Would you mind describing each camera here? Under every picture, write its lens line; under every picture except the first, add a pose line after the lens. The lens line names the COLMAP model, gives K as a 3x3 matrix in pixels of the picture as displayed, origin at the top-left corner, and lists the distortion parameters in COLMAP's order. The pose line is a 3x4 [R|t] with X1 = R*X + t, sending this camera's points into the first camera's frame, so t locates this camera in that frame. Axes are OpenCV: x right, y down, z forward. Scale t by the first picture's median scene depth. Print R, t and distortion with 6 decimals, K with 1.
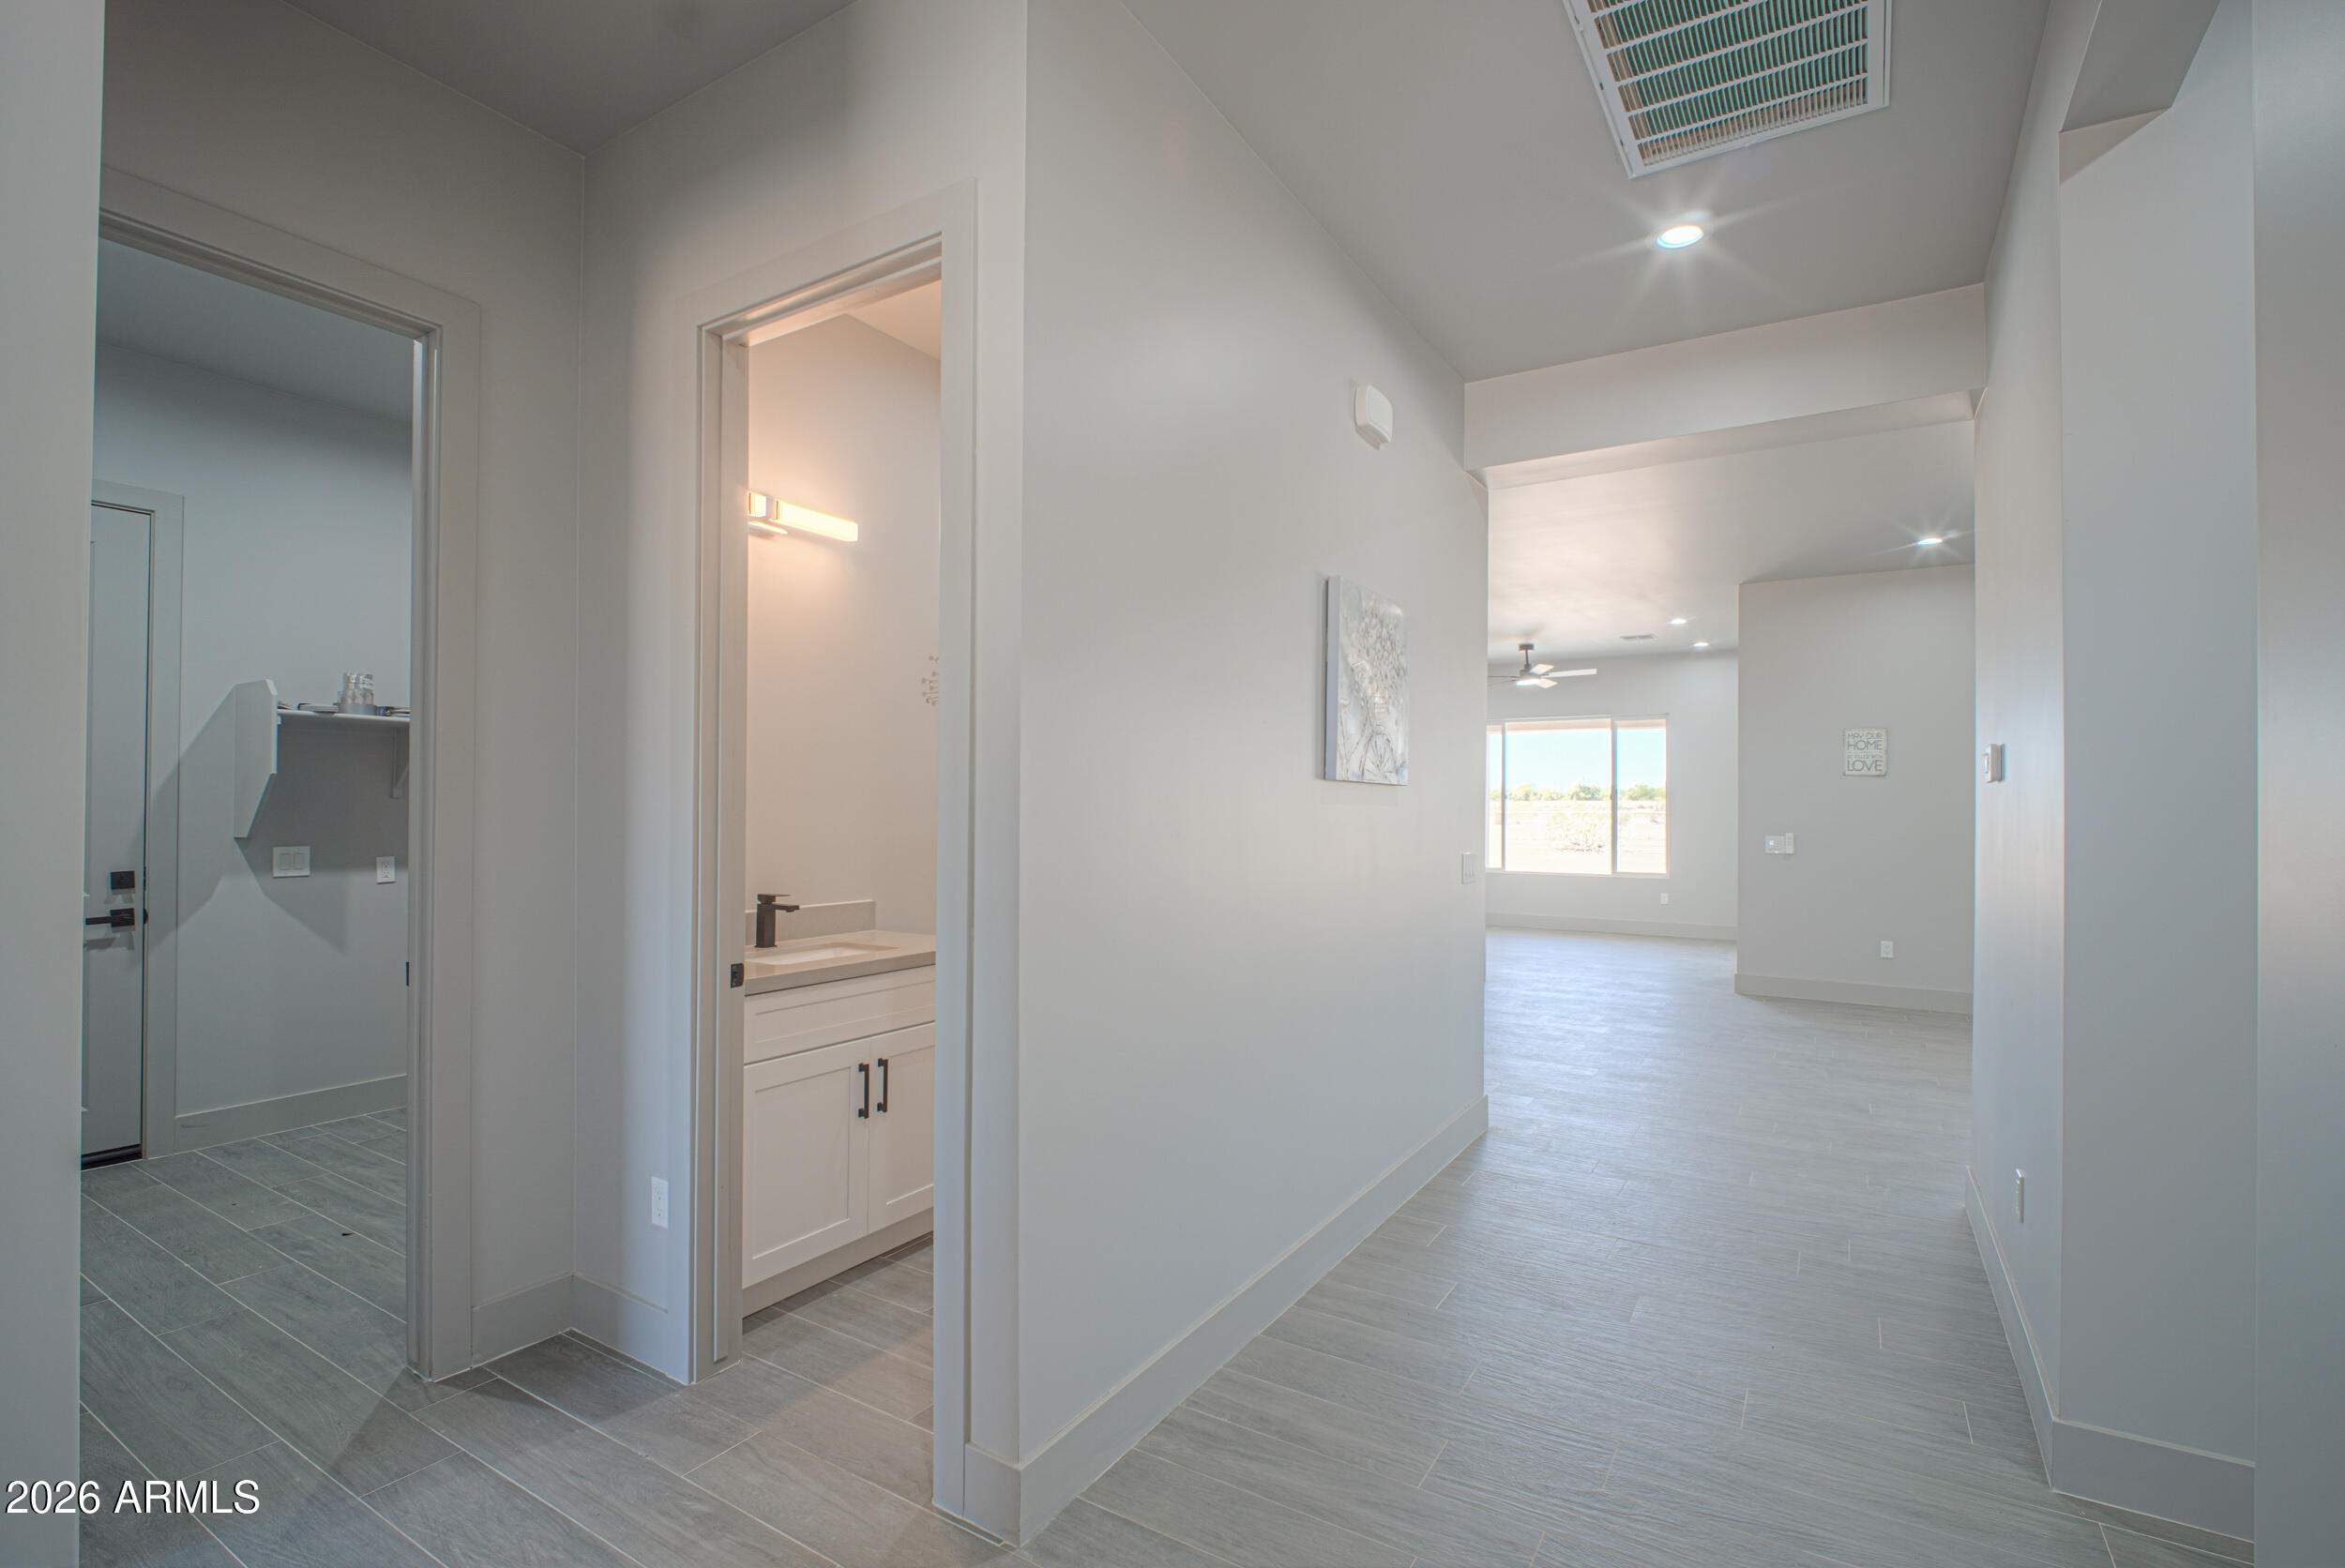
lens RADIAL K [[1068.0, 0, 1166.5], [0, 1068.0, 800.9], [0, 0, 1]] dist [-0.000149, -0.007194]
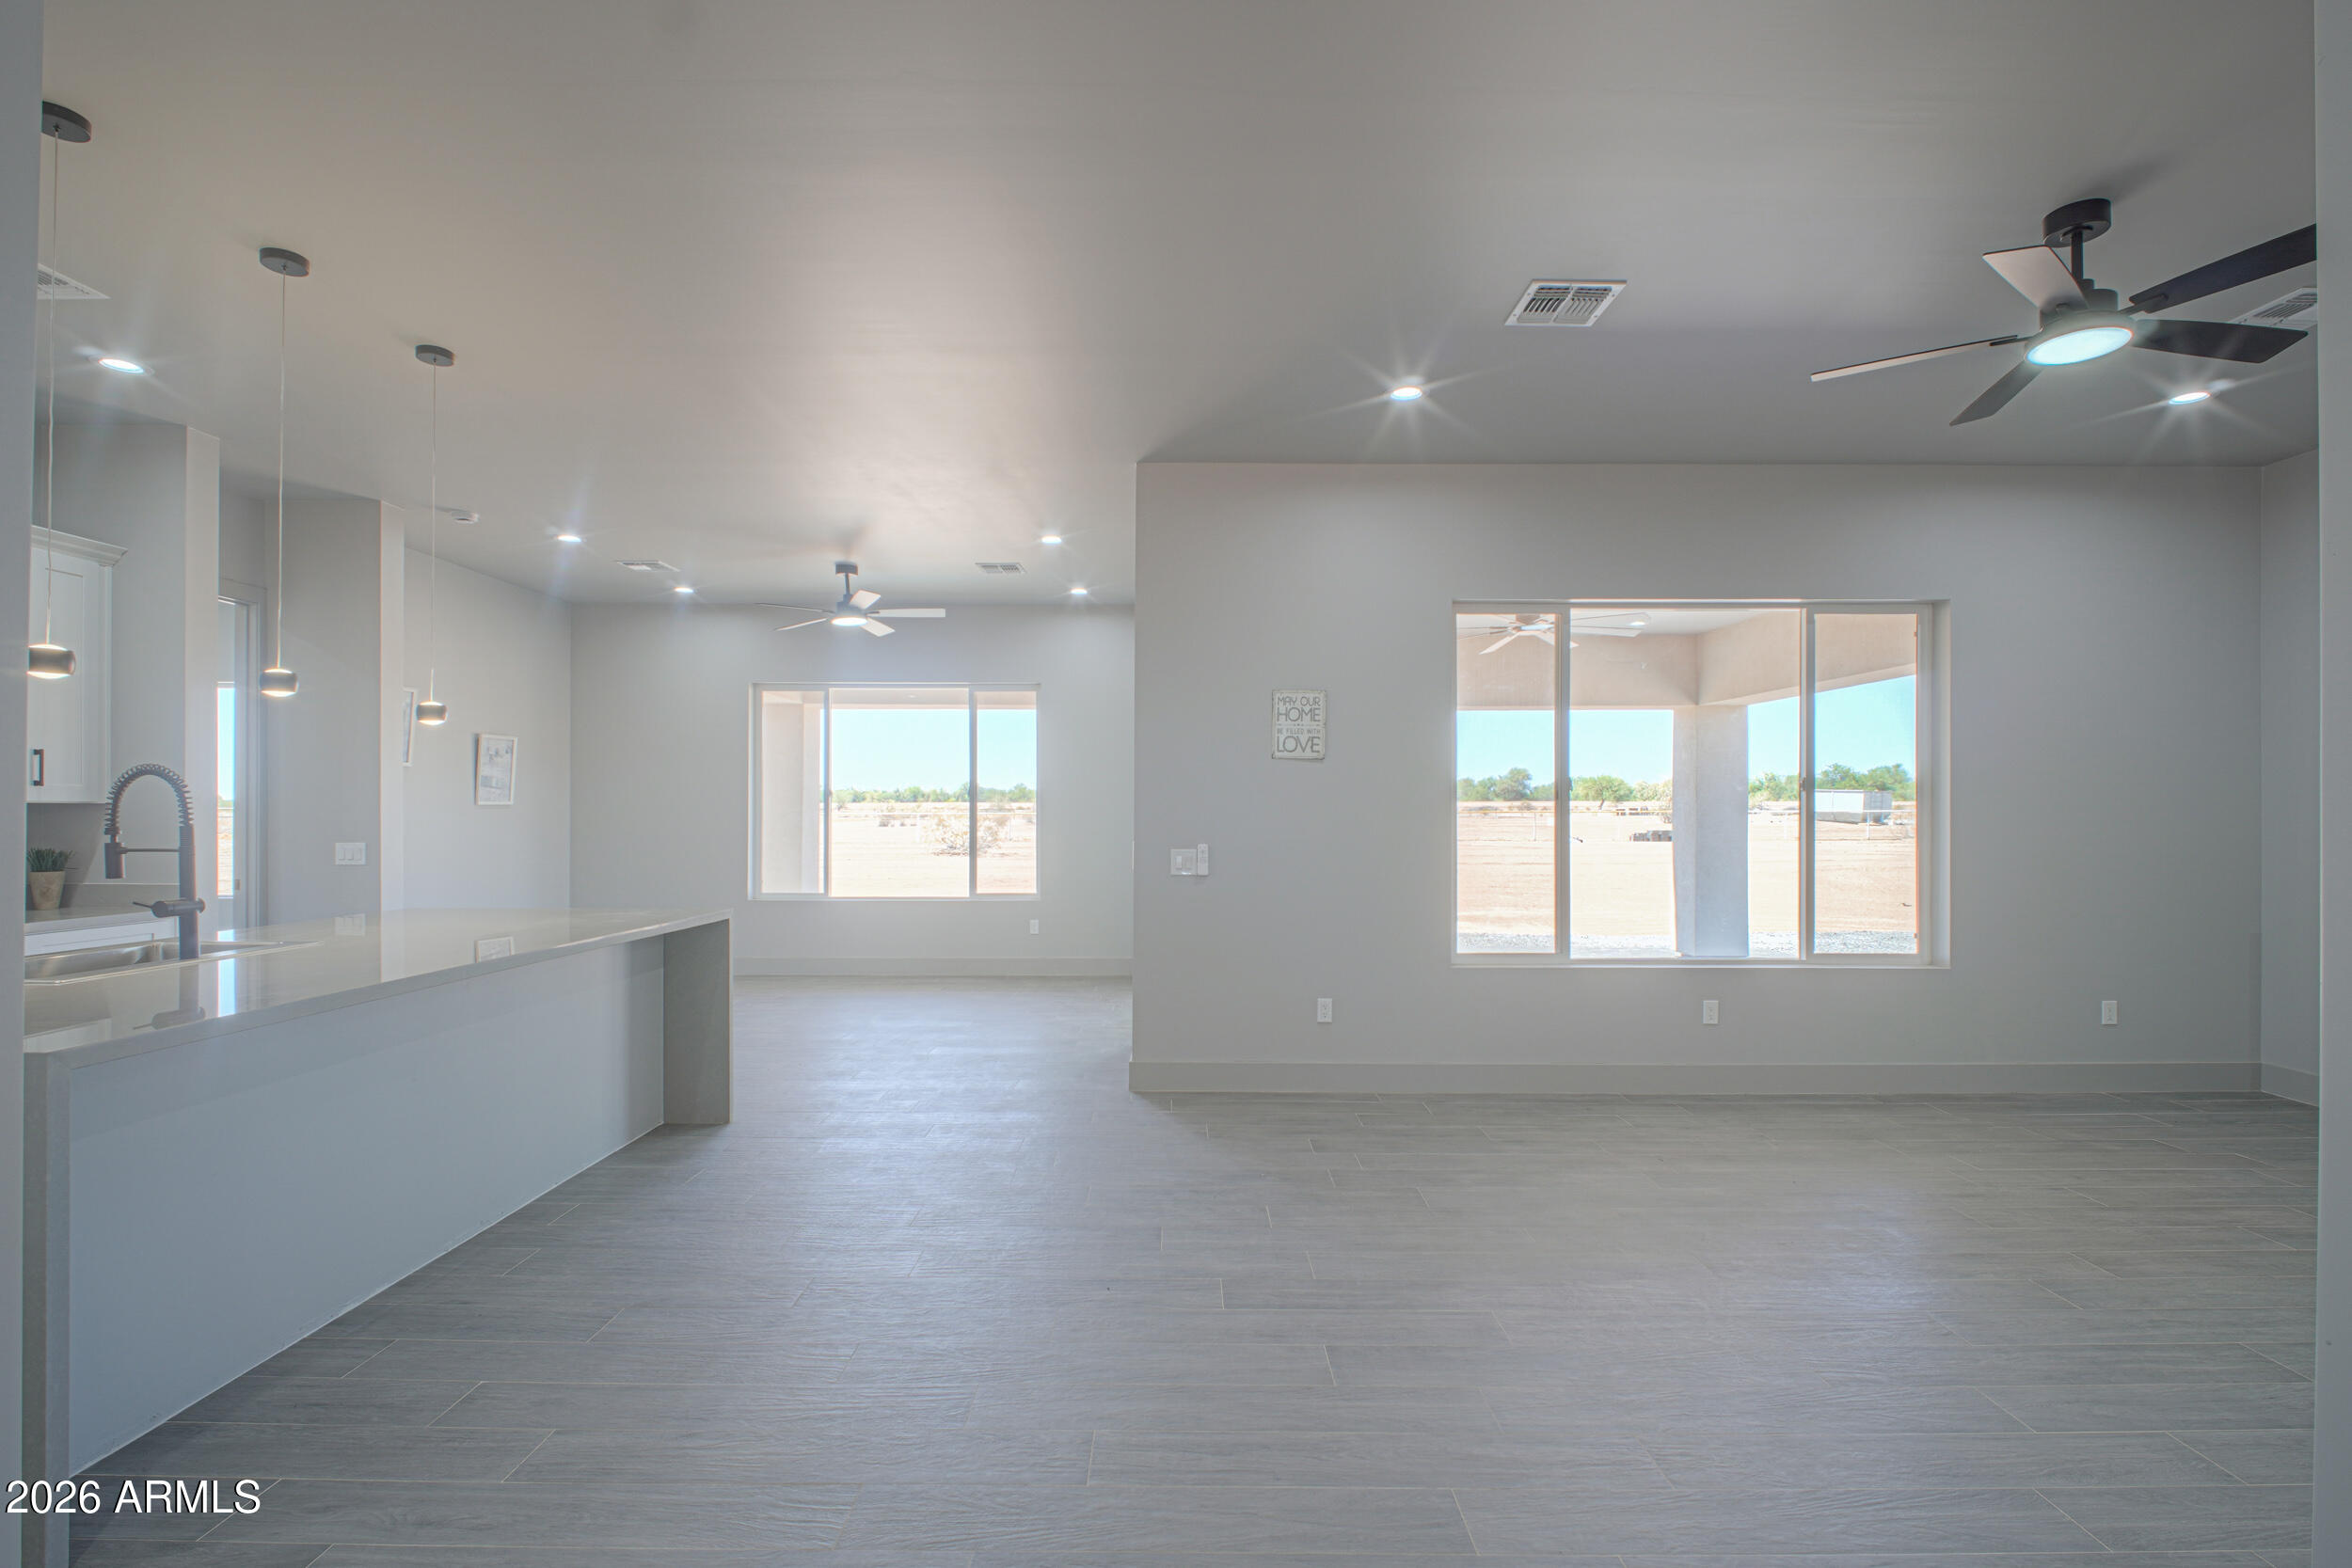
lens RADIAL K [[1071.2, 0, 1172.7], [0, 1071.2, 813.3], [0, 0, 1]] dist [-0.000149, -0.007194]
pose [[0.847556, -0.003218, 0.530696, 0.154207], [-0.002234, 0.999951, 0.009633, 0.003271], [-0.530701, -0.009350, 0.847507, 0.320723]]
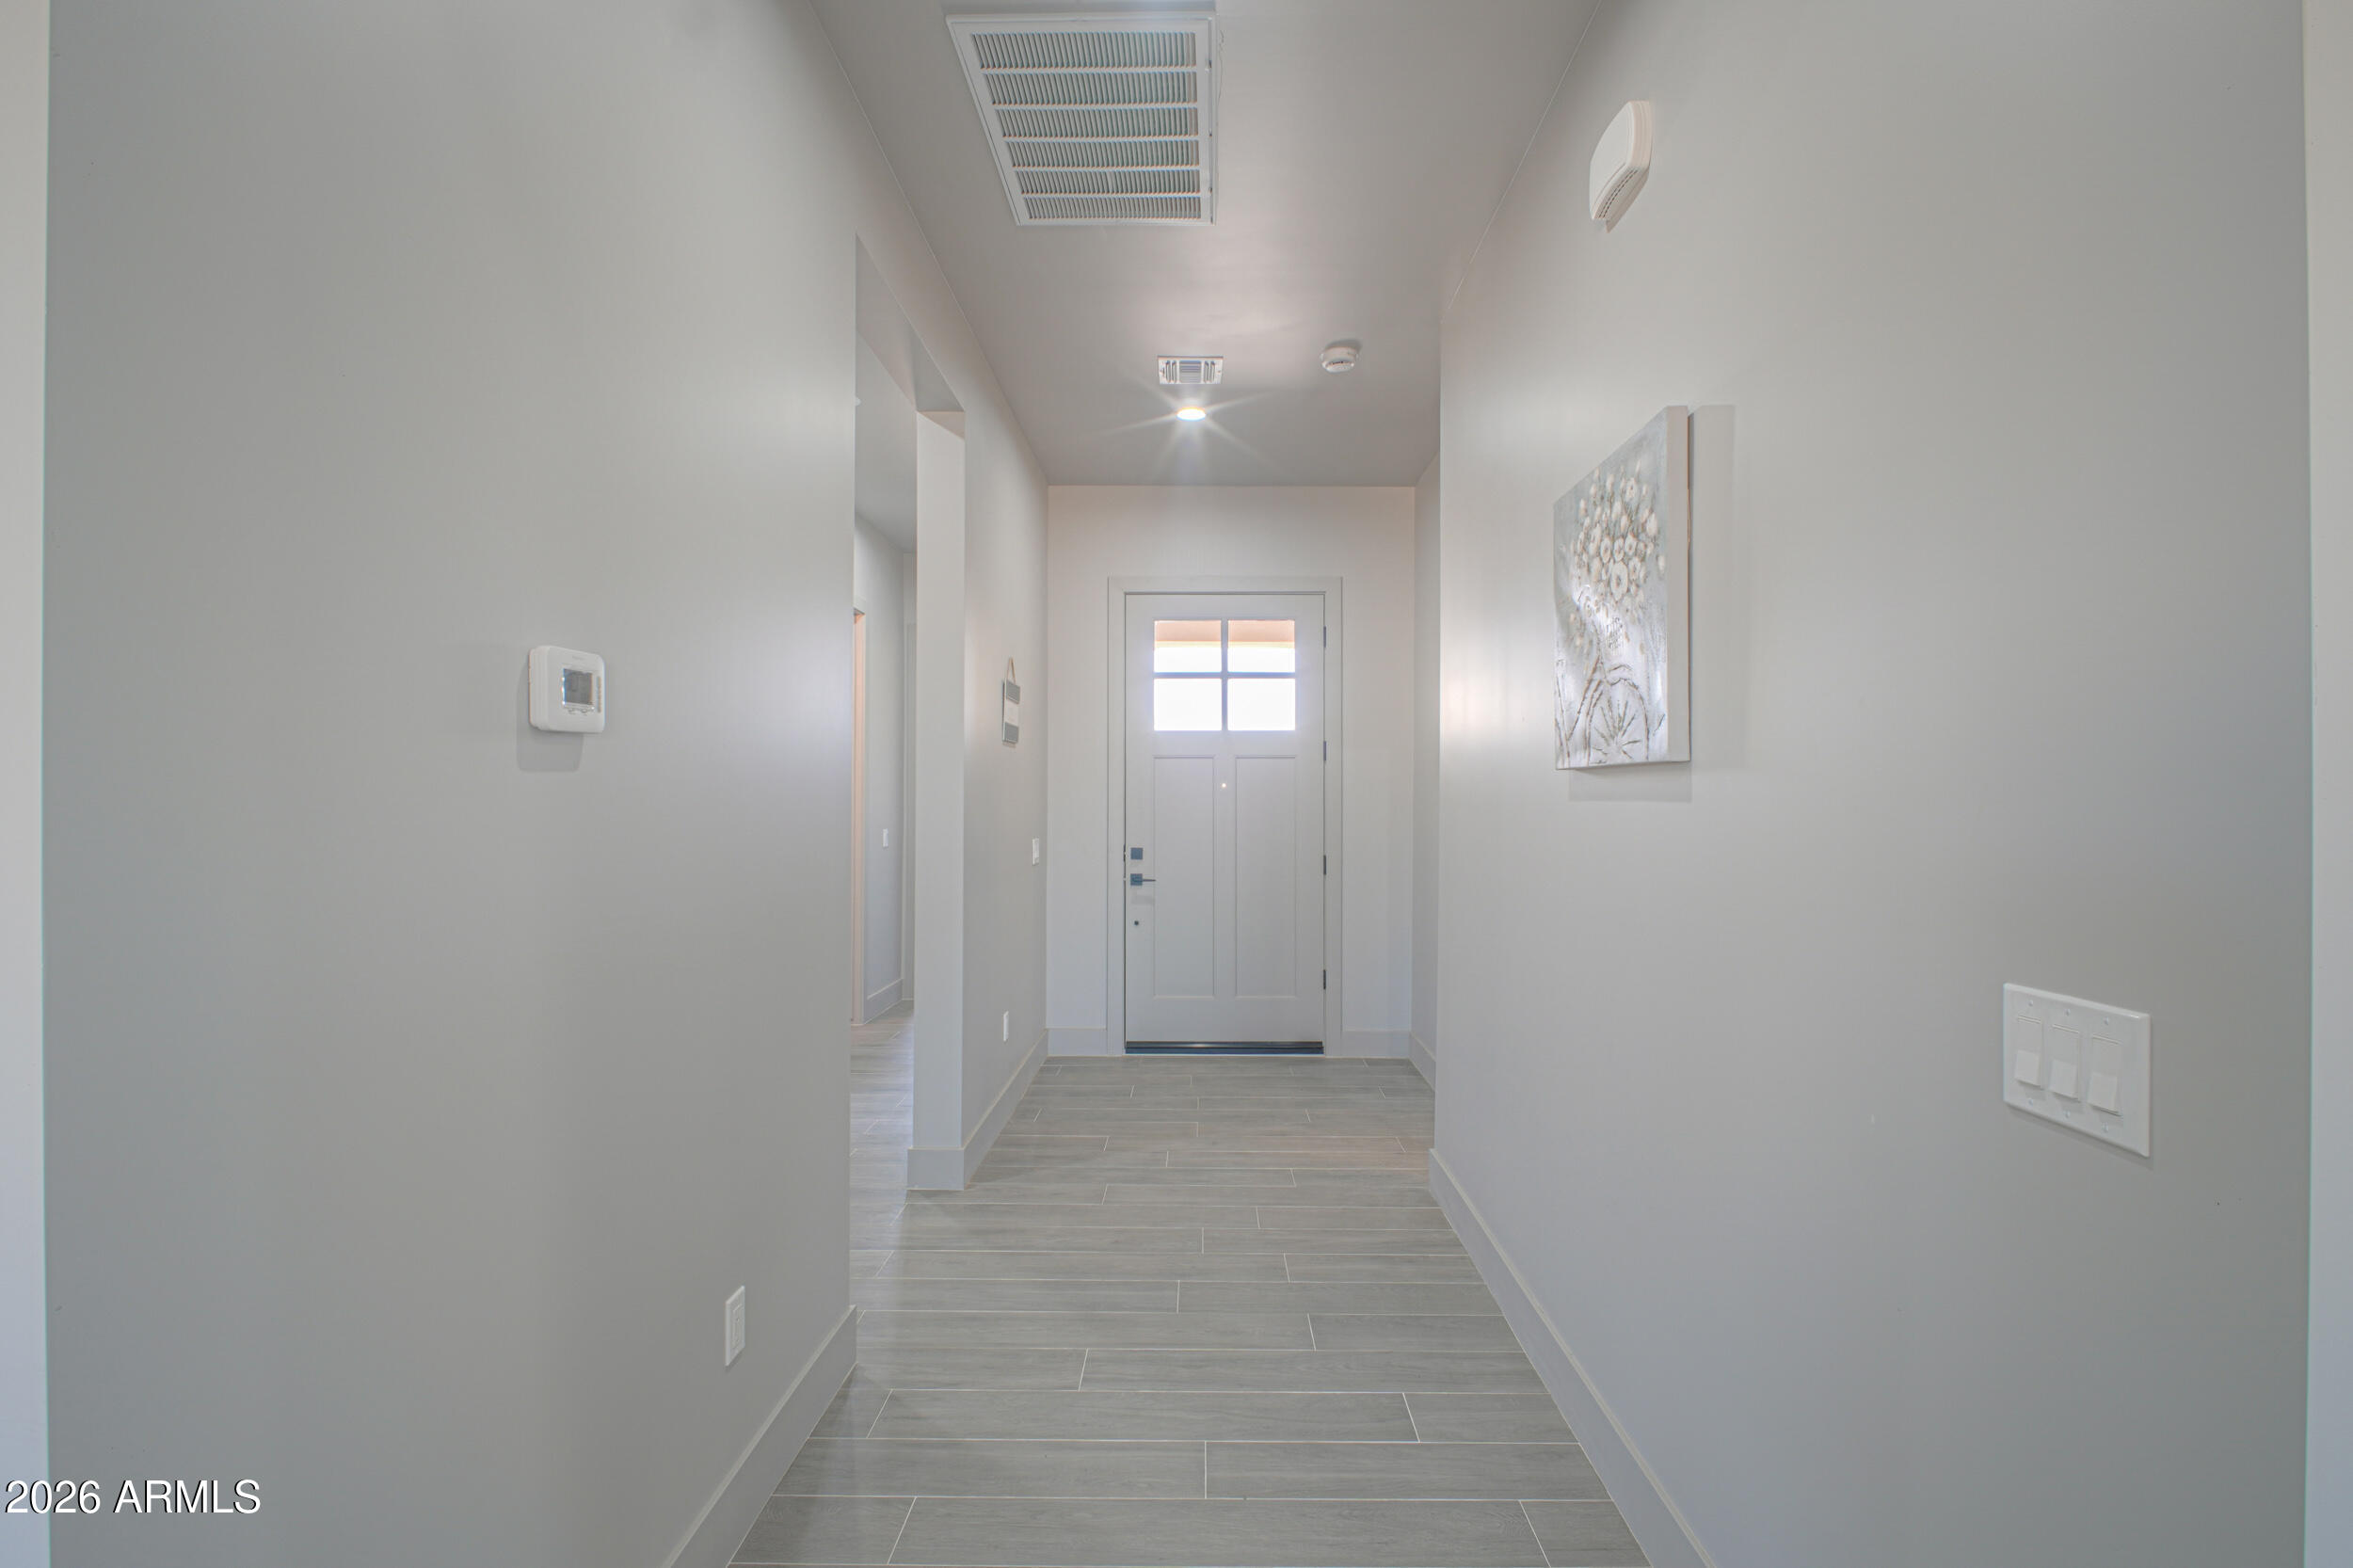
lens RADIAL K [[1071.8, 0, 1200.3], [0, 1071.8, 802.2], [0, 0, 1]] dist [-0.000149, -0.007194]
pose [[-0.845871, -0.010645, -0.533281, 0.228853], [-0.006346, 0.999931, -0.009895, 0.004554], [0.533349, -0.004986, -0.845881, 0.442358]]
